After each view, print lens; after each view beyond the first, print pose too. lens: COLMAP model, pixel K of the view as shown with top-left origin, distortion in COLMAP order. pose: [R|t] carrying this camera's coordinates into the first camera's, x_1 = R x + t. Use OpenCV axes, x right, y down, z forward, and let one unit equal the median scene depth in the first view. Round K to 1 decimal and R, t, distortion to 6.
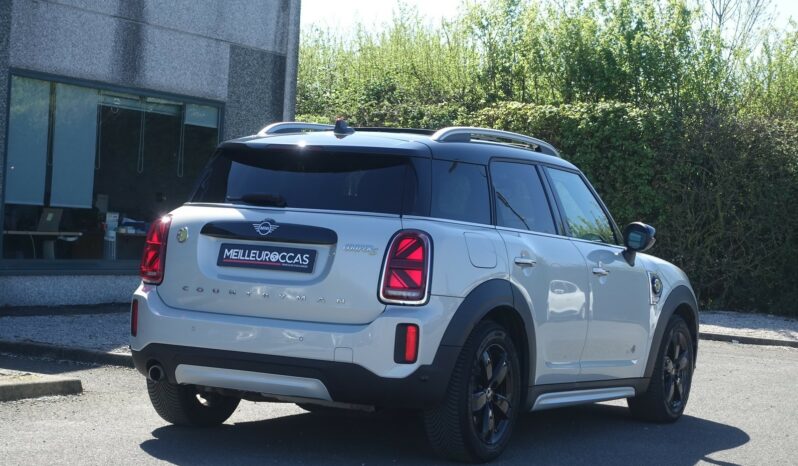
lens RADIAL K [[1706.2, 0, 399.0], [0, 1706.2, 233.0], [0, 0, 1]] dist [-0.026616, 0.127425]
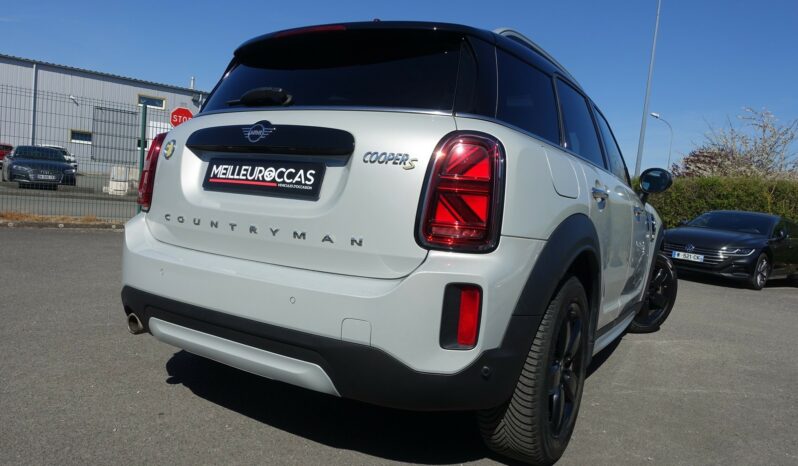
lens RADIAL K [[543.4, 0, 399.0], [0, 543.4, 233.0], [0, 0, 1]] dist [-0.003595, -0.000193]
pose [[0.997702, 0.026227, -0.062467, -0.005836], [-0.023149, 0.998506, 0.049499, 0.025735], [0.063672, -0.047940, 0.996819, 0.782020]]
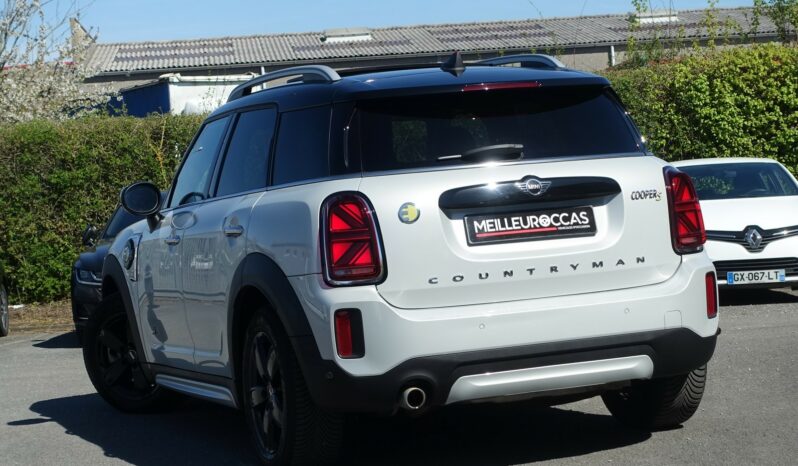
lens RADIAL K [[1706.2, 0, 399.0], [0, 1706.2, 233.0], [0, 0, 1]] dist [-0.026616, 0.127425]
pose [[0.687306, -0.129902, 0.714658, -0.695778], [0.123951, 0.990423, 0.060821, -0.037773], [-0.715714, 0.046780, 0.696825, 0.490210]]
